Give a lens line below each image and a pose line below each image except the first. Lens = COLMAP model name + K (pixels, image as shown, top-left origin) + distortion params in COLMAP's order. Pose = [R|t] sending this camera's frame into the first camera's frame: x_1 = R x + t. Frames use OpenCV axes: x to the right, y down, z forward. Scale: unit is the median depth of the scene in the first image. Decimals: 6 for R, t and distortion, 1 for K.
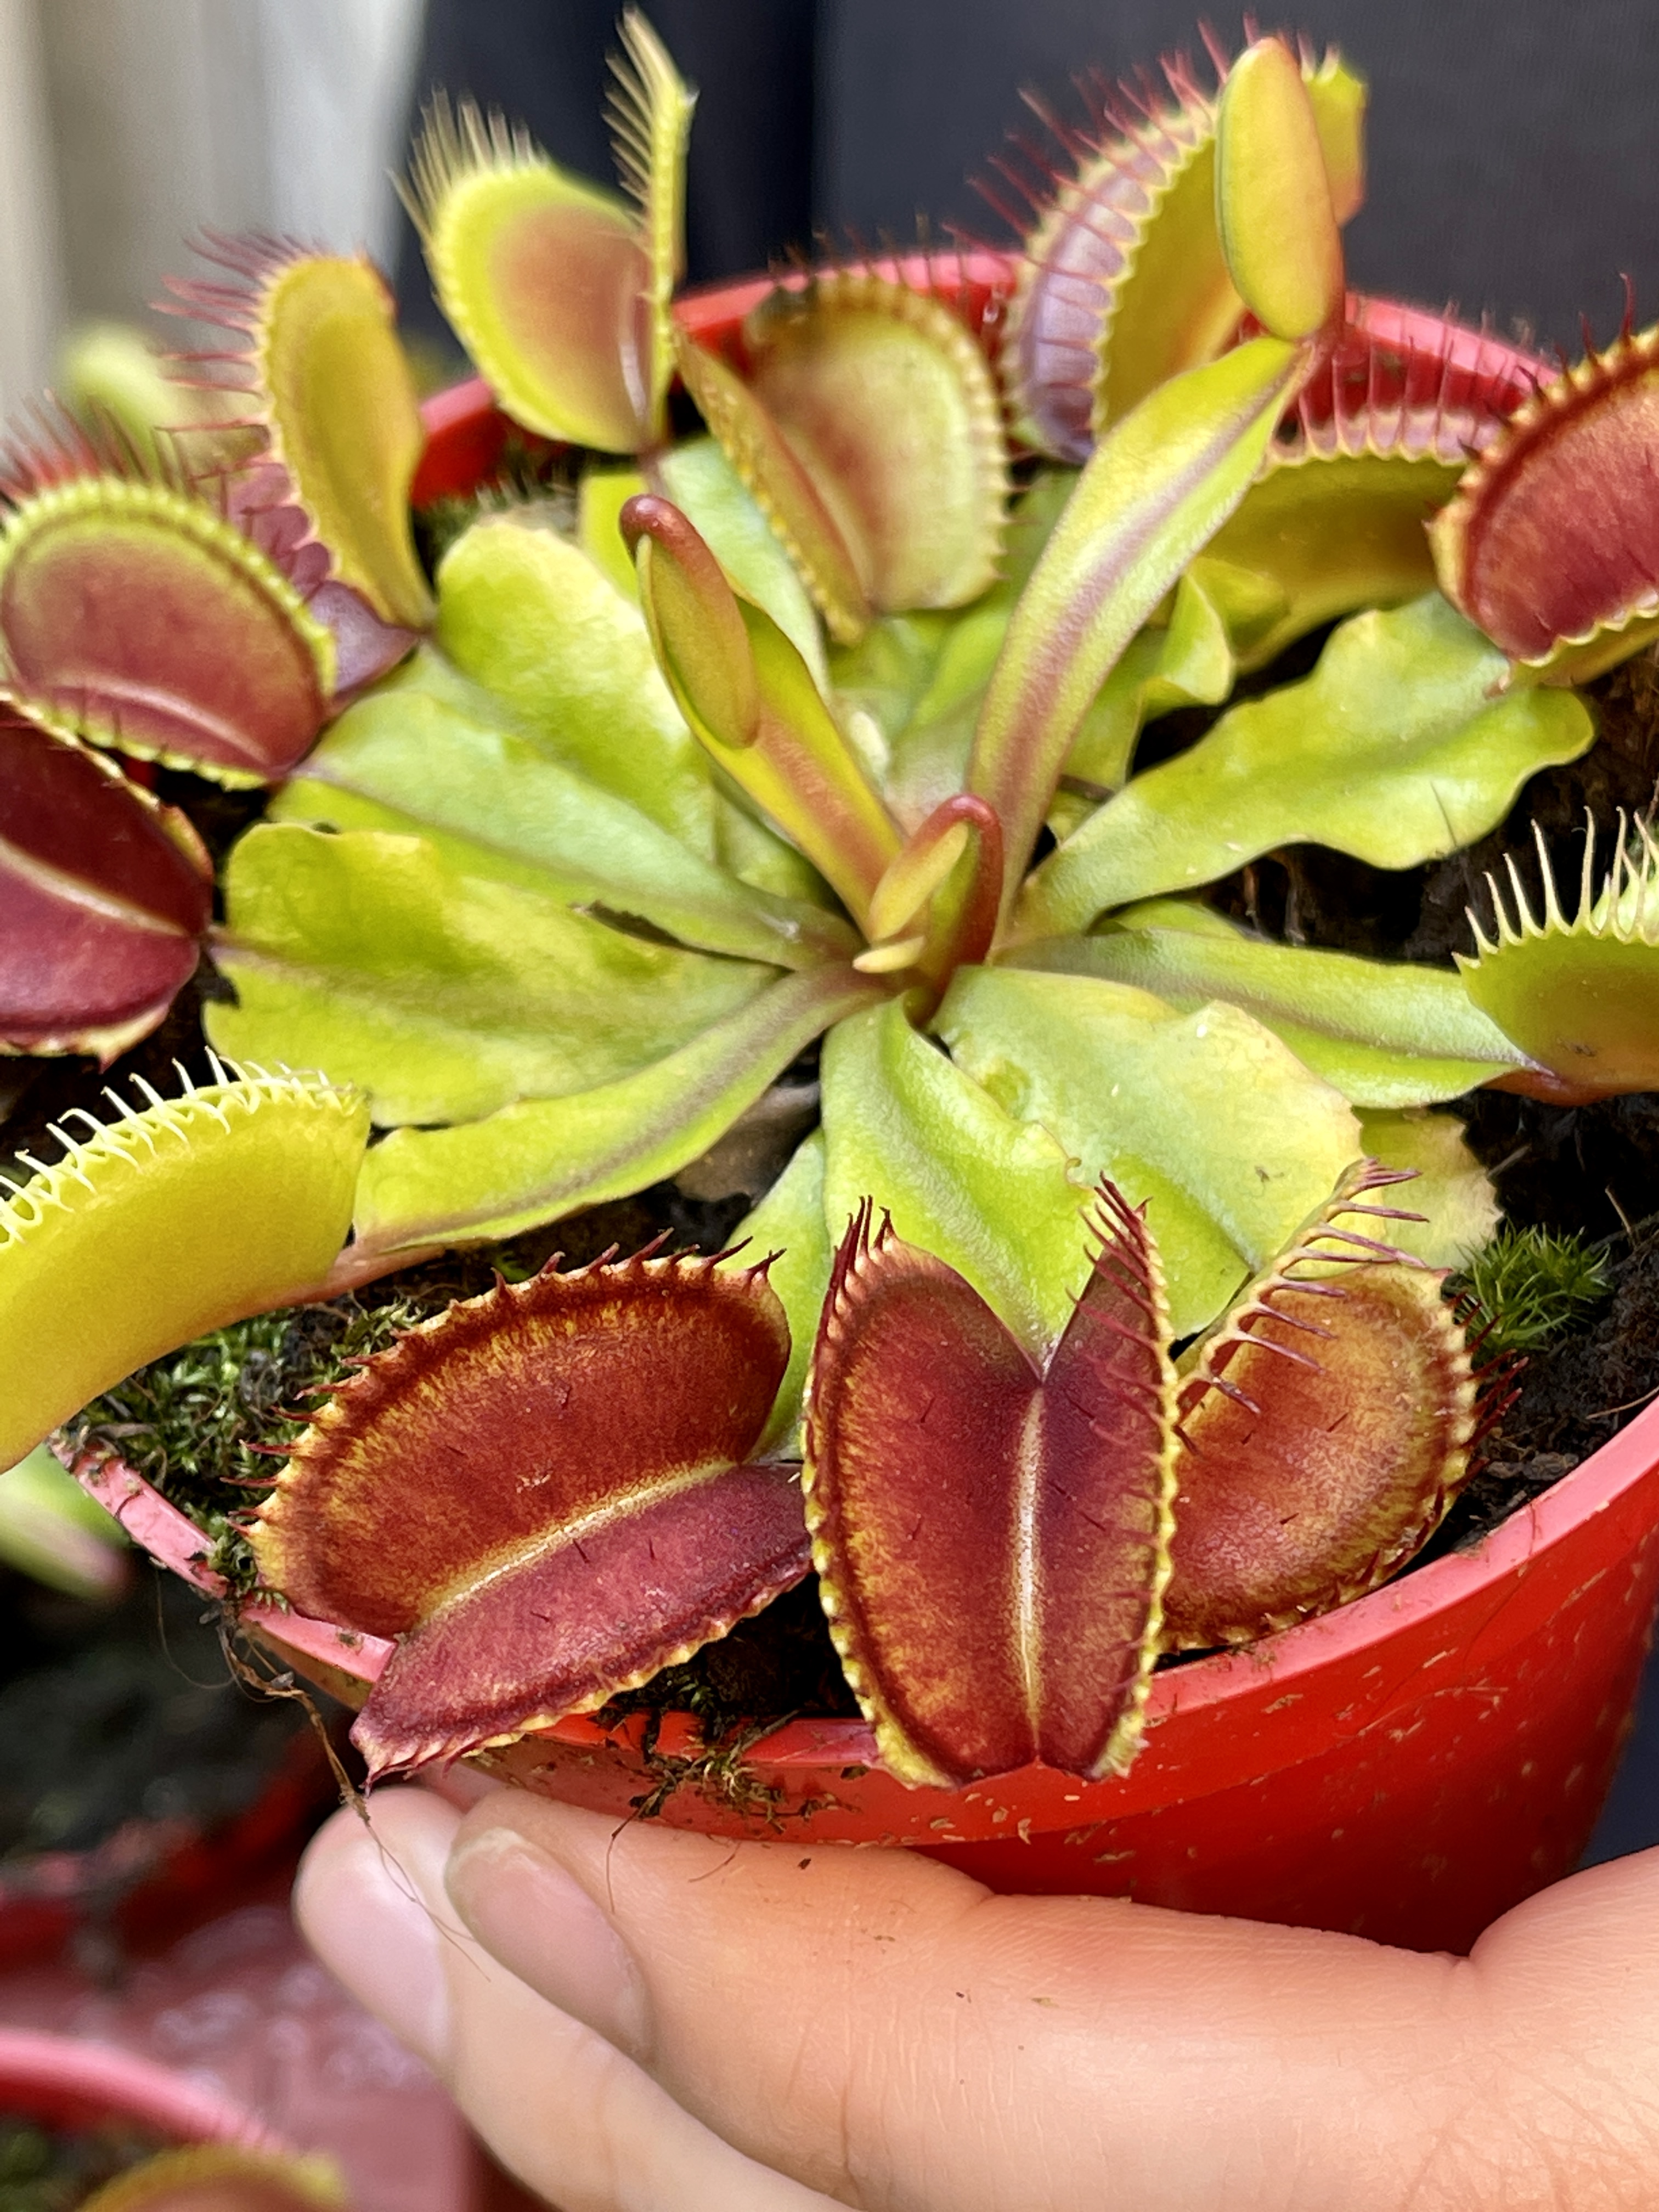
lens RADIAL K [[4339.5, 0, 818.3], [0, 4339.5, 1338.2], [0, 0, 1]] dist [0.154307, 0.000000]
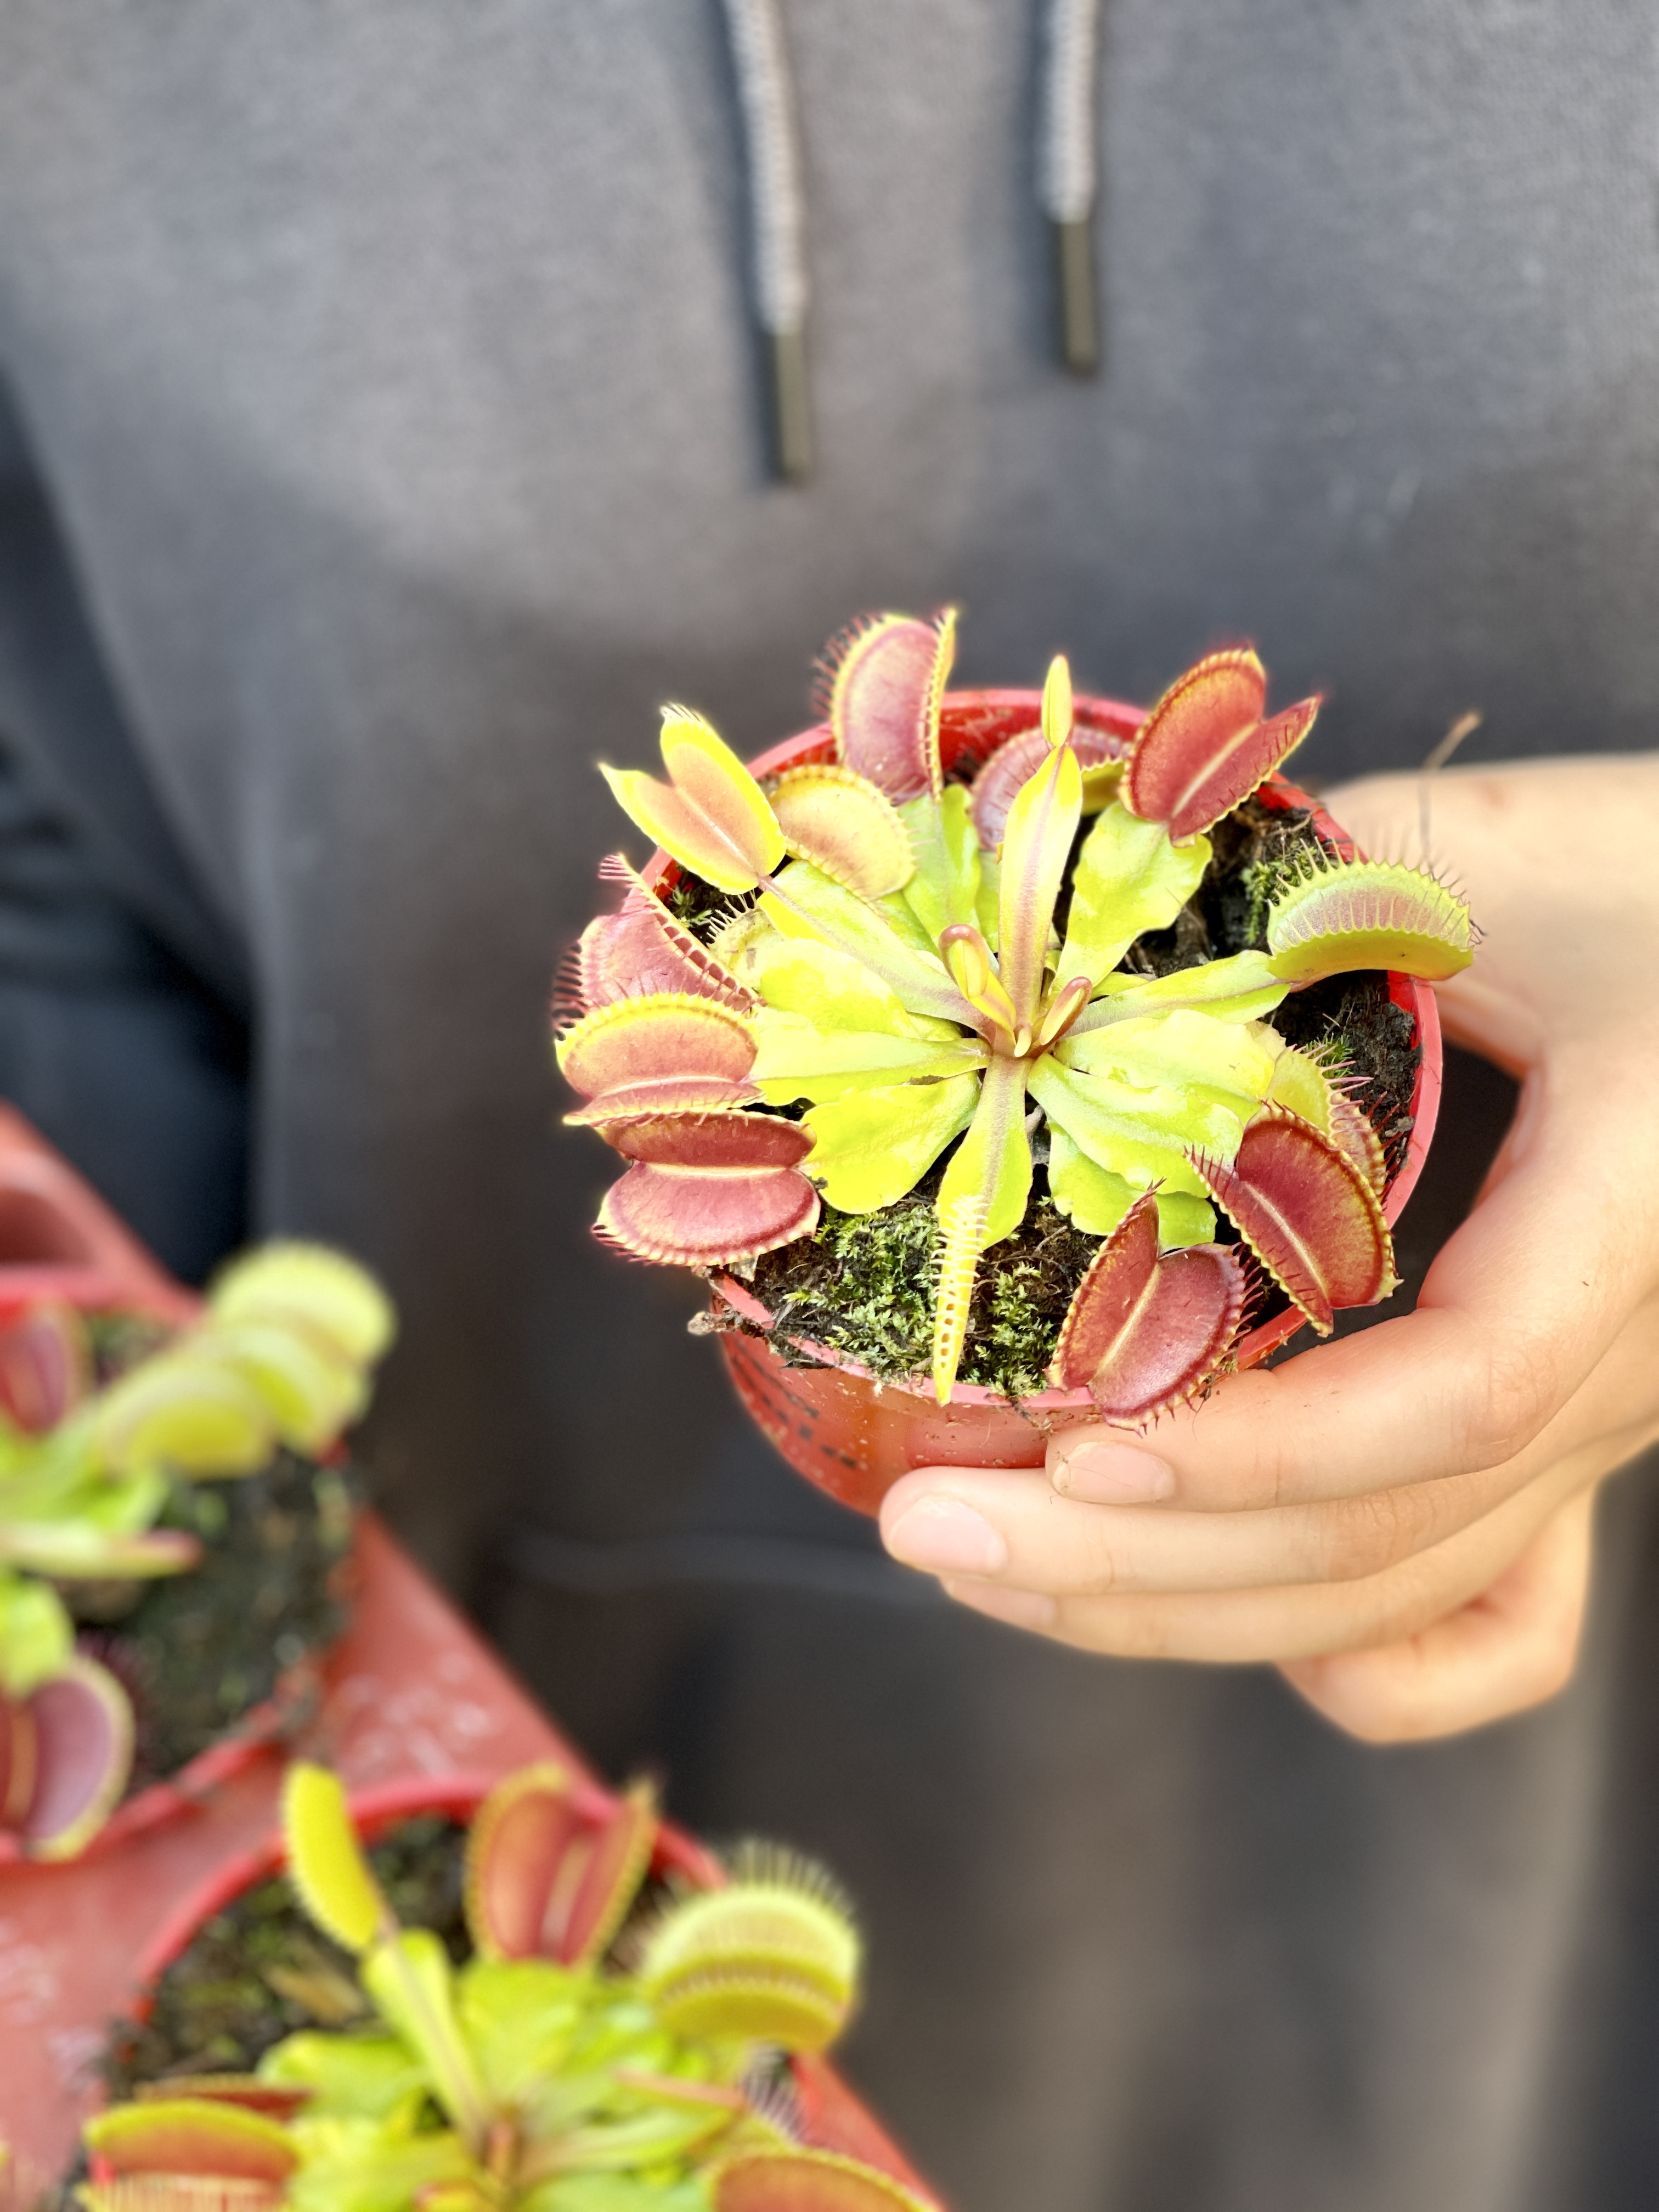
lens RADIAL K [[4192.6, 0, 824.0], [0, 4192.6, 1104.0], [0, 0, 1]] dist [0.221499, 0.000000]
pose [[0.782605, -0.430799, 0.449379, -1.124552], [0.389671, 0.901965, 0.186051, -0.534577], [-0.485475, 0.029506, 0.873753, -0.955546]]
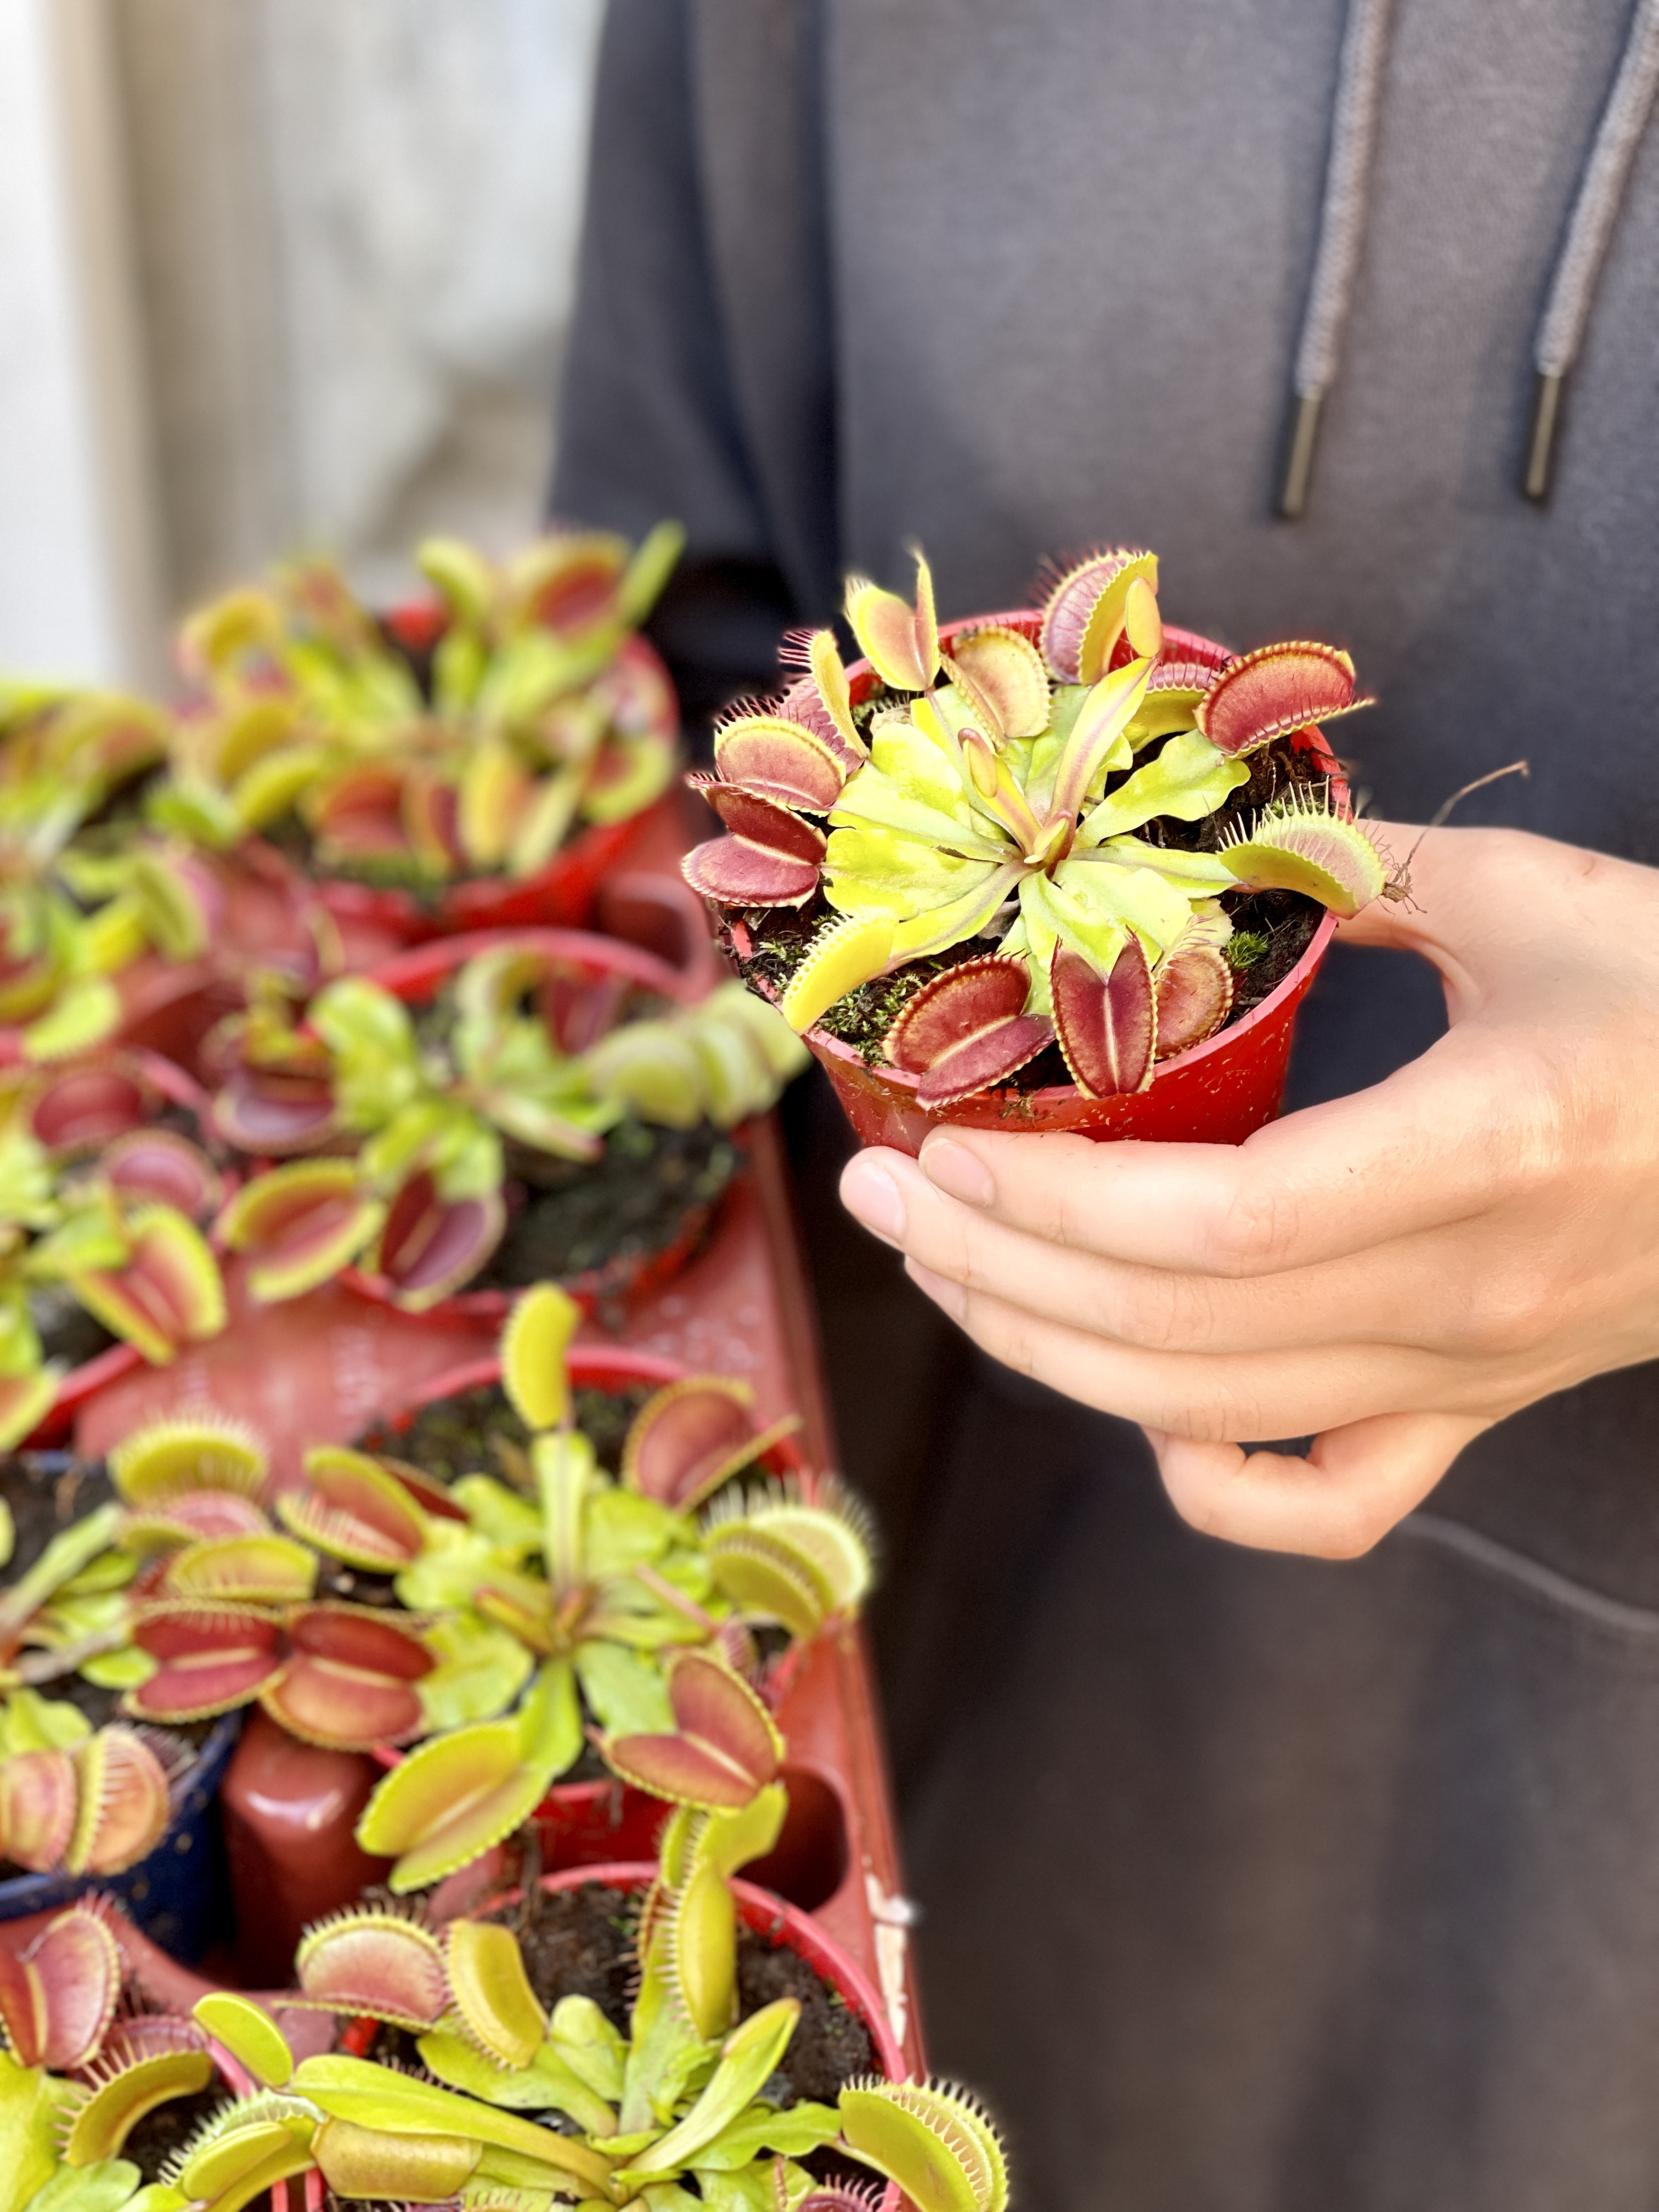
lens RADIAL K [[4192.6, 0, 832.3], [0, 4192.6, 1108.0], [0, 0, 1]] dist [0.221499, 0.000000]
pose [[0.993676, -0.065130, 0.091469, -0.424241], [0.064447, 0.997867, 0.010411, 0.051954], [-0.091952, -0.004450, 0.995753, -2.036810]]
